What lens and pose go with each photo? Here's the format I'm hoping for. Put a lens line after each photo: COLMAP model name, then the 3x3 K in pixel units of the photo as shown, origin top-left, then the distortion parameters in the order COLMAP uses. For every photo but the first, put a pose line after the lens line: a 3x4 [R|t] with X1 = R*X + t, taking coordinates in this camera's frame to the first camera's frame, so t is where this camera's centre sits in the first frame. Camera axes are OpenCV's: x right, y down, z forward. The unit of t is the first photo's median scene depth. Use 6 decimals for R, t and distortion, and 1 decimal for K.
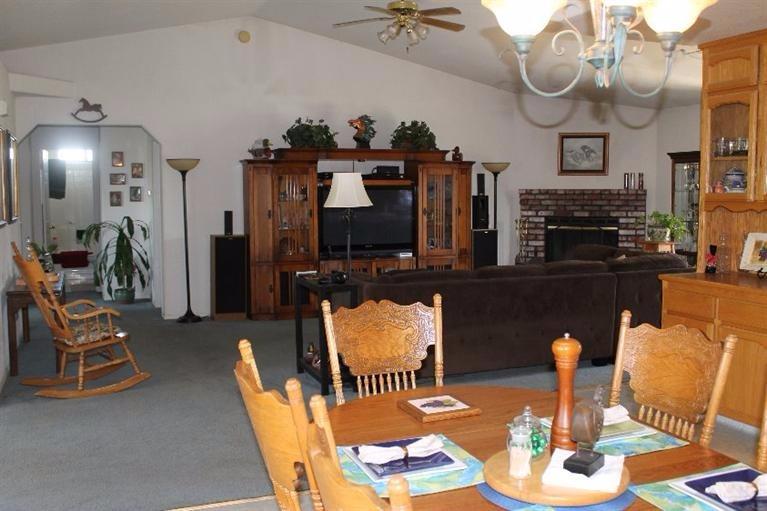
lens RADIAL K [[810.3, 0, 386.1], [0, 810.3, 258.5], [0, 0, 1]] dist [-0.010798, 0.000000]
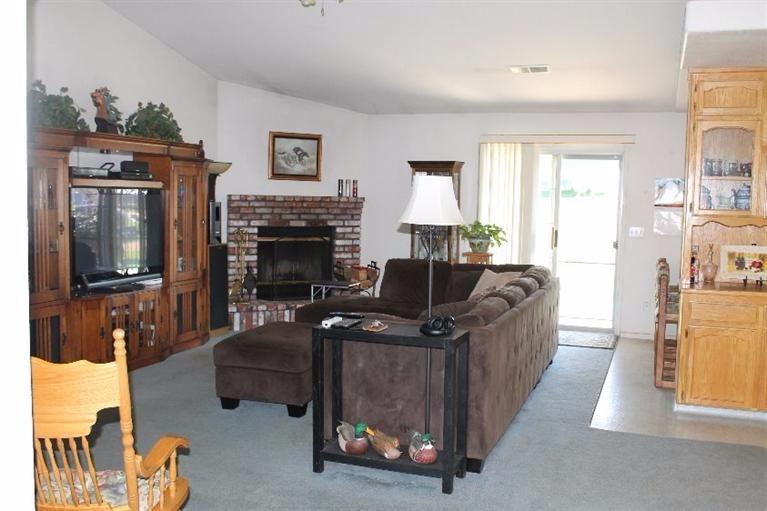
lens RADIAL K [[810.3, 0, 384.4], [0, 810.3, 251.5], [0, 0, 1]] dist [-0.010798, 0.000000]
pose [[0.680927, -0.037050, 0.731413, -0.352162], [0.045803, 0.998919, 0.007958, -0.026811], [-0.730918, 0.028082, 0.681888, 0.320346]]
